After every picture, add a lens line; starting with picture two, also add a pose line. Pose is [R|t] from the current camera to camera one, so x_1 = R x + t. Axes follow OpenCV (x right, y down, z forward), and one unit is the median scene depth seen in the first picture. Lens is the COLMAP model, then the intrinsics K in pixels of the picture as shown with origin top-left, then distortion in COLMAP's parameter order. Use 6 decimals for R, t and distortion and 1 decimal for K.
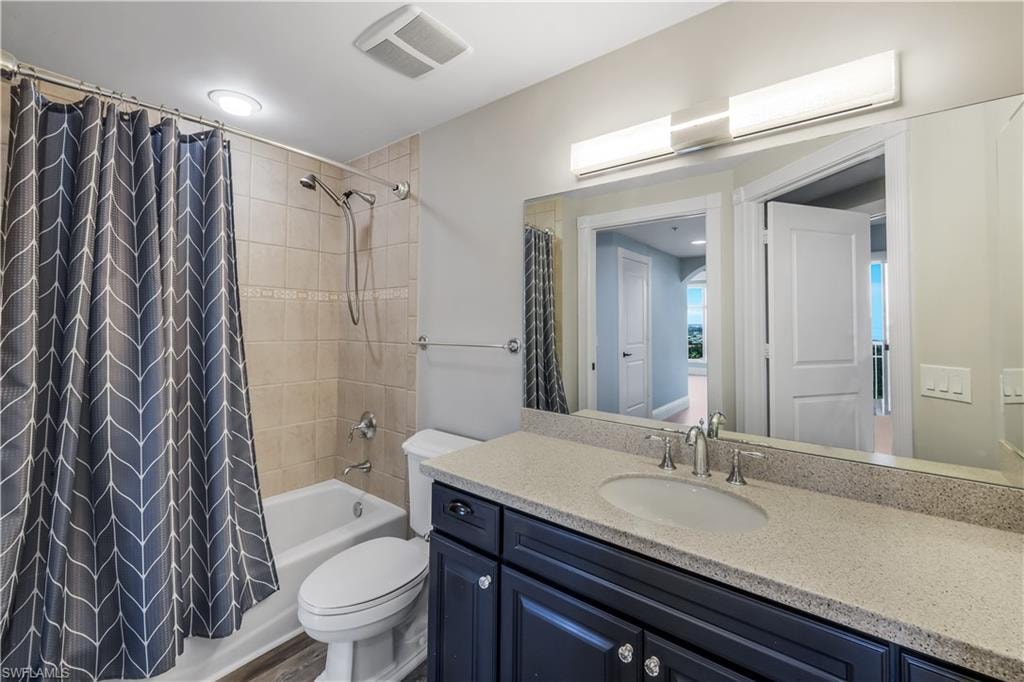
lens RADIAL K [[409.2, 0, 513.5], [0, 409.2, 314.2], [0, 0, 1]] dist [-0.022925, -0.000063]
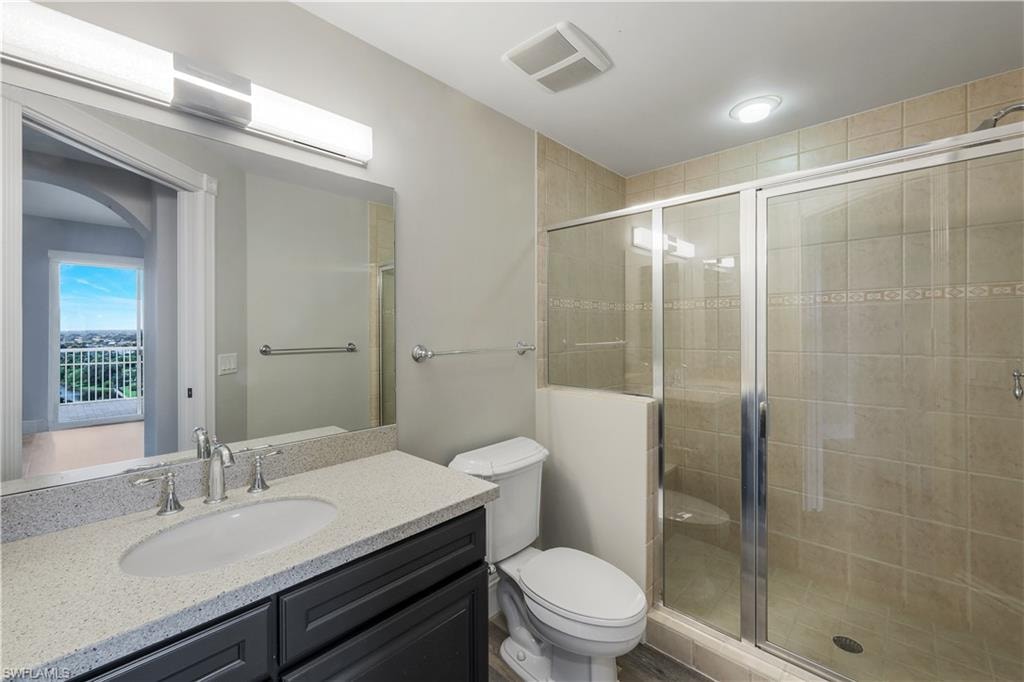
lens RADIAL K [[420.1, 0, 511.7], [0, 420.1, 323.3], [0, 0, 1]] dist [0.001700, 0.000114]
pose [[0.084022, 0.002780, 0.996460, -0.377191], [-0.020650, 0.999786, -0.001048, 0.006120], [-0.996250, -0.020489, 0.084061, 0.305478]]
